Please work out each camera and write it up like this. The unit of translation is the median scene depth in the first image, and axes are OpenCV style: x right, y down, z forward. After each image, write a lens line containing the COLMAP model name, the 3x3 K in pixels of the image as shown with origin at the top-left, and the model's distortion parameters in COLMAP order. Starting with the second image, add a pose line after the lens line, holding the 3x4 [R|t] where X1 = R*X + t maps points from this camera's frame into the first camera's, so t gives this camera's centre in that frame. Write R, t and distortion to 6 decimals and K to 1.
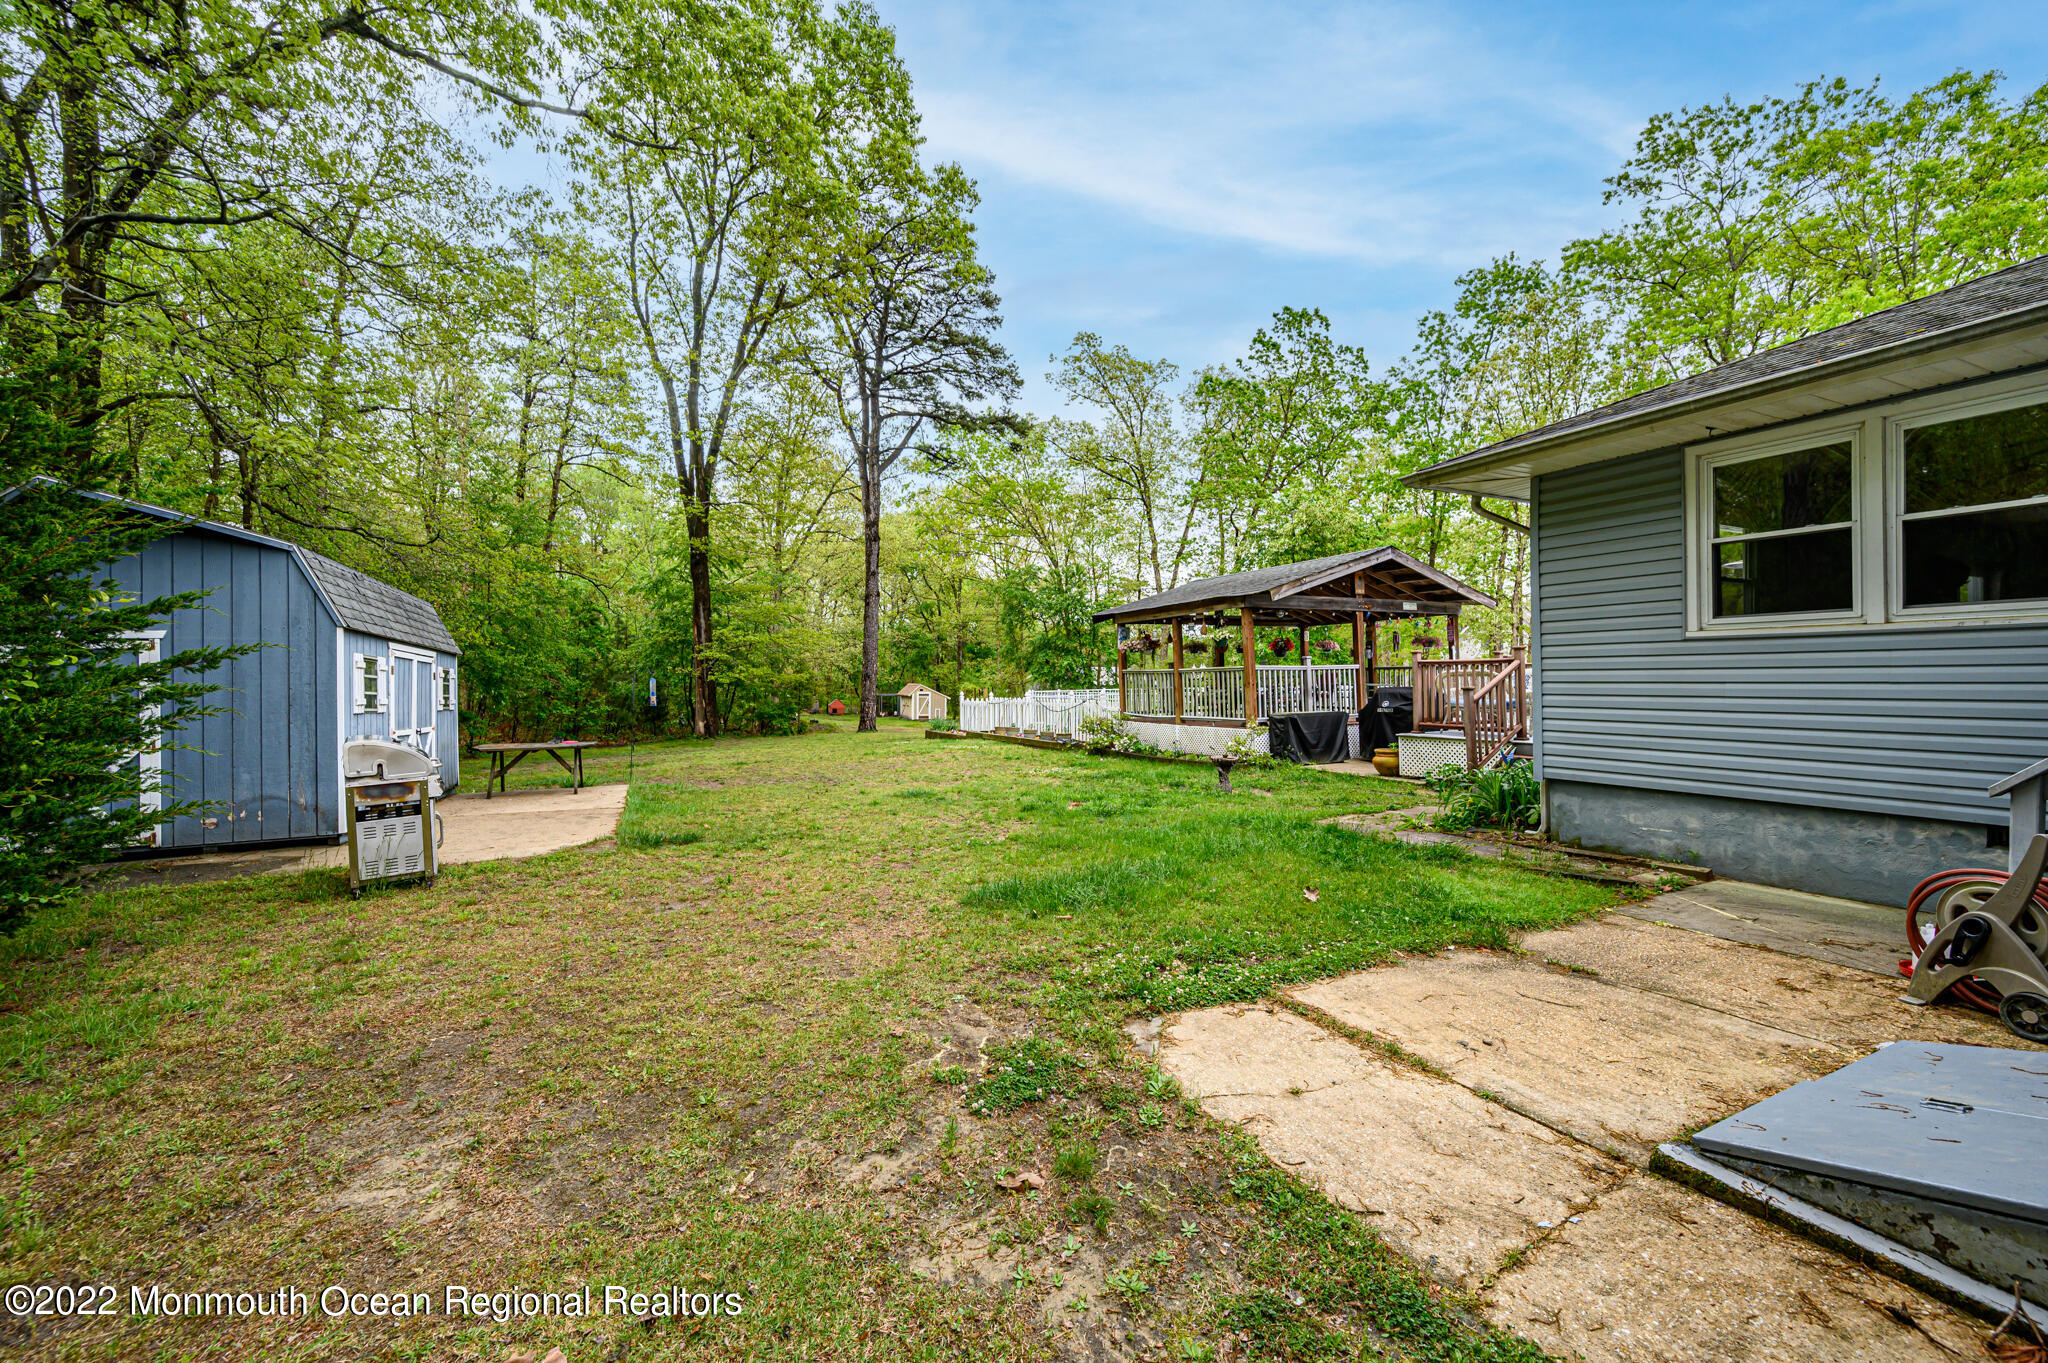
lens RADIAL K [[806.6, 0, 1023.4], [0, 806.6, 684.5], [0, 0, 1]] dist [-0.001033, -0.000106]
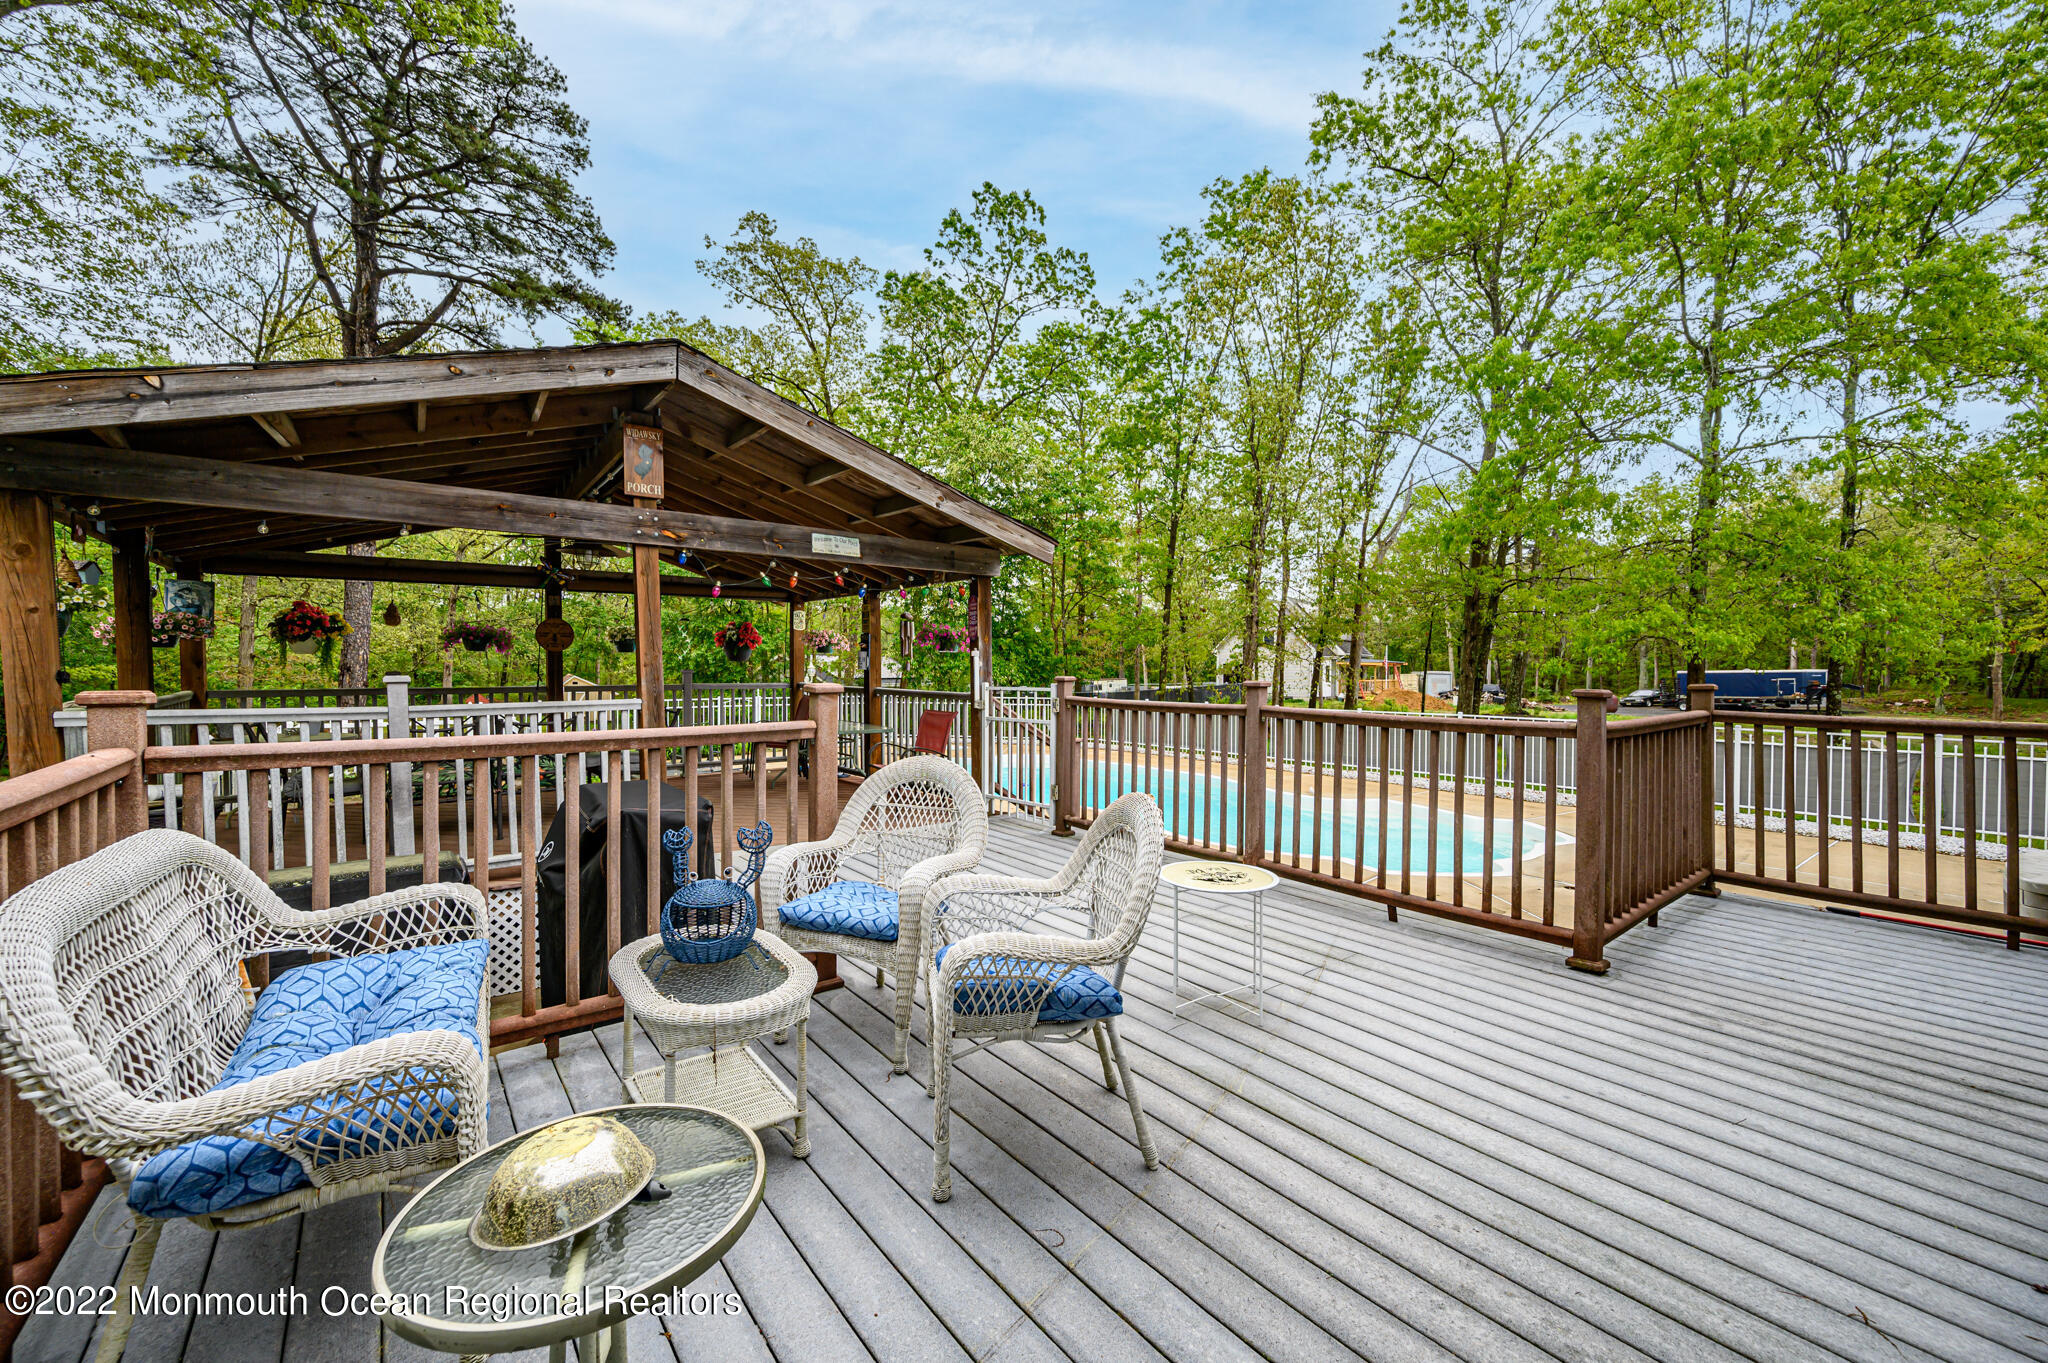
lens RADIAL K [[806.6, 0, 1021.7], [0, 806.6, 668.8], [0, 0, 1]] dist [-0.001033, -0.000106]
pose [[0.975205, 0.012784, 0.220932, 0.187514], [-0.012805, 0.999917, -0.001338, -0.017304], [-0.220931, -0.001524, 0.975288, 0.250743]]
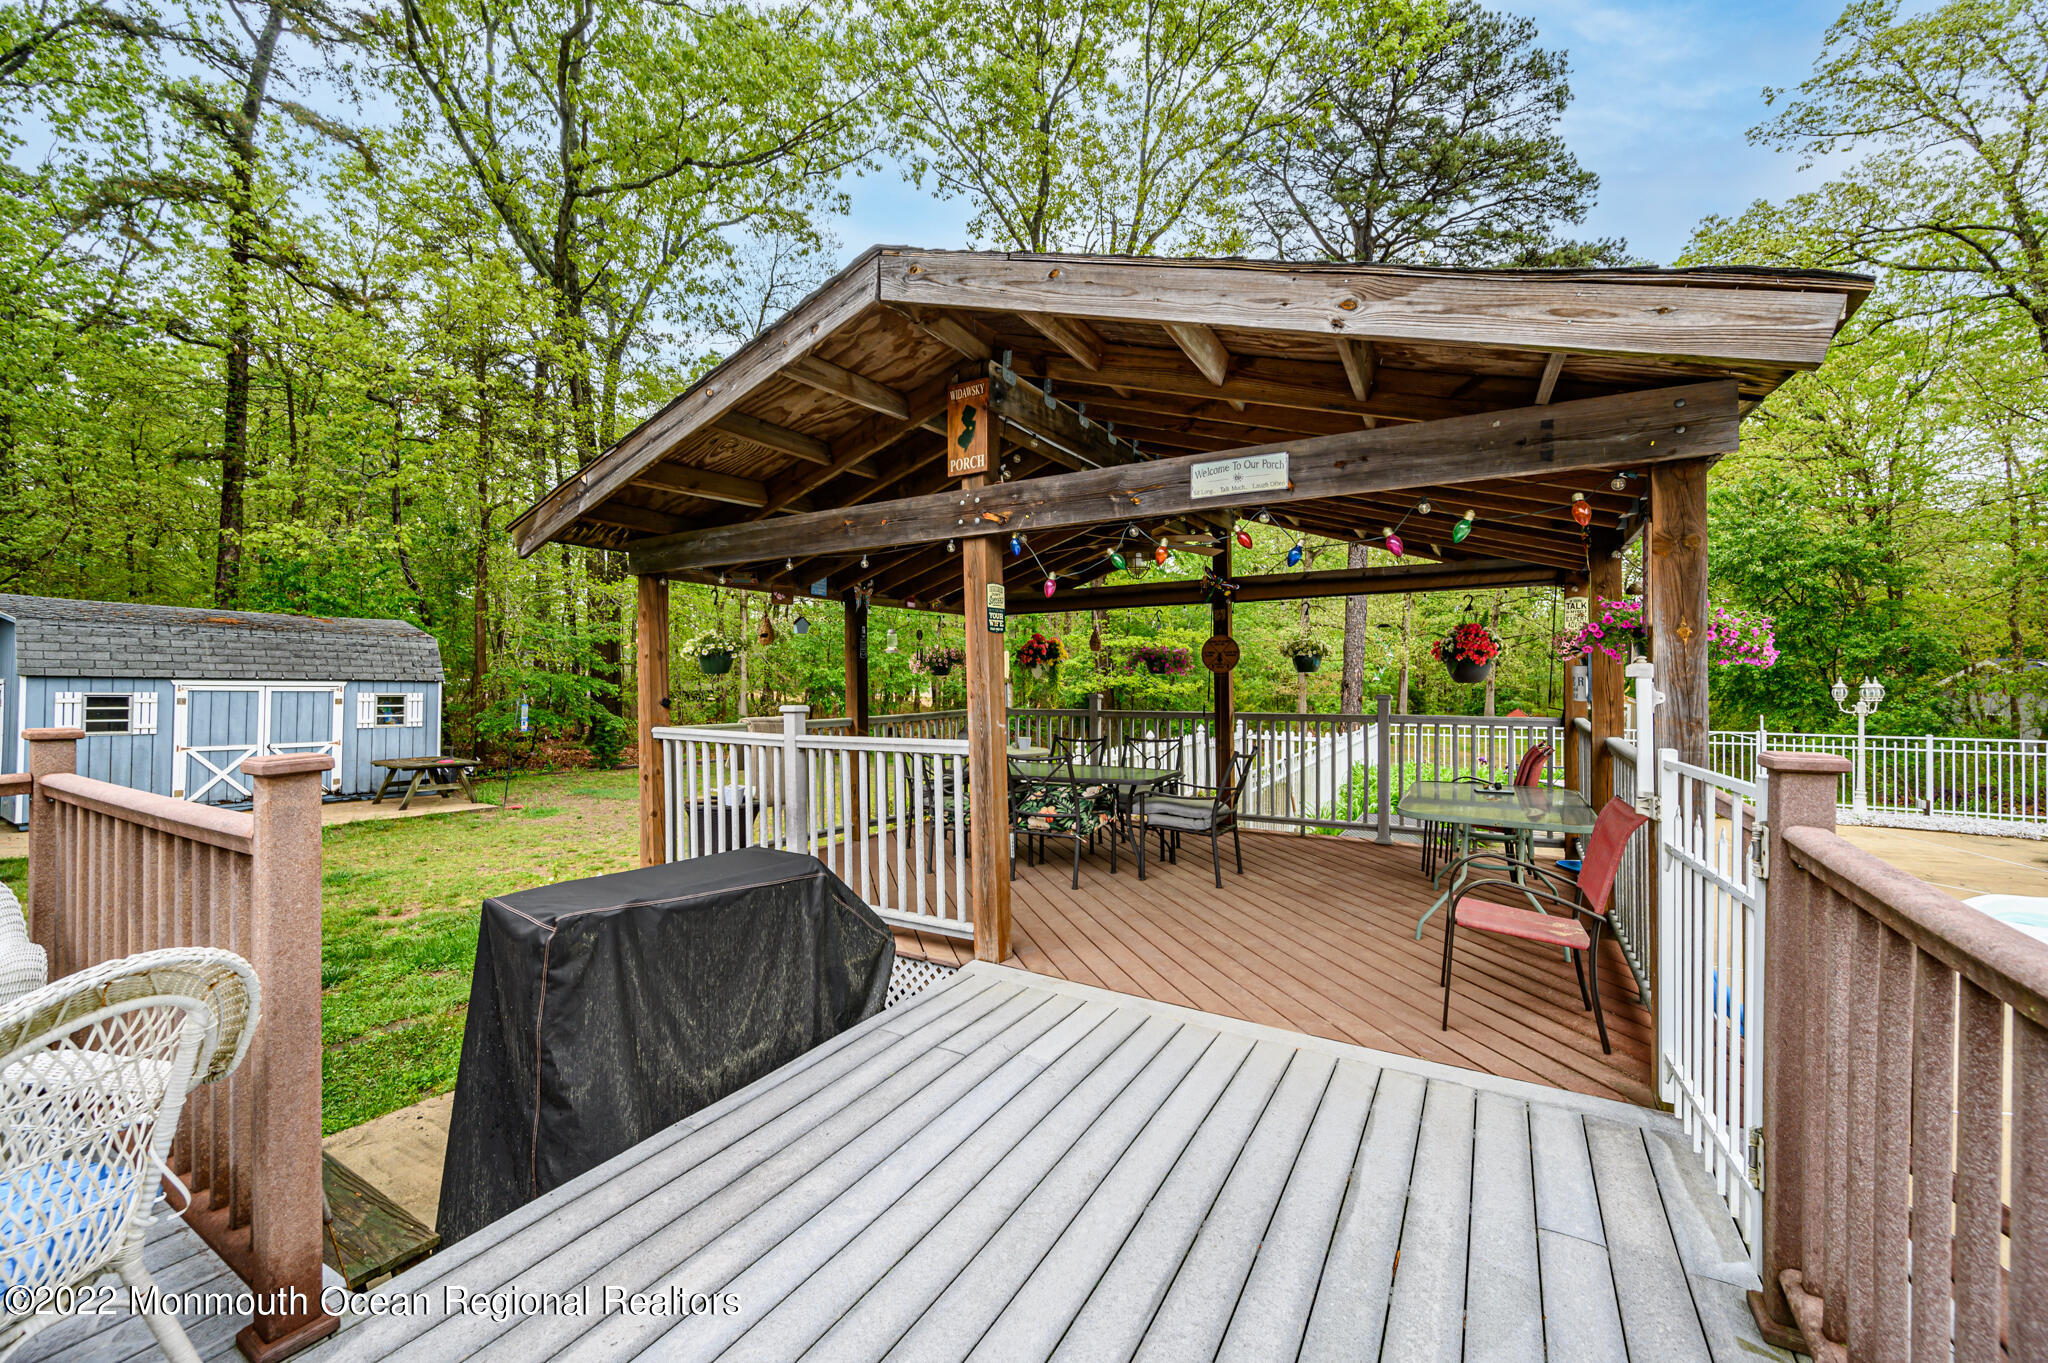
lens RADIAL K [[806.6, 0, 1016.8], [0, 806.6, 679.6], [0, 0, 1]] dist [-0.001033, -0.000106]
pose [[0.555330, 0.006179, -0.831607, 0.242369], [-0.005174, 0.999979, 0.003975, -0.019848], [0.831614, 0.002096, 0.555351, 0.342271]]
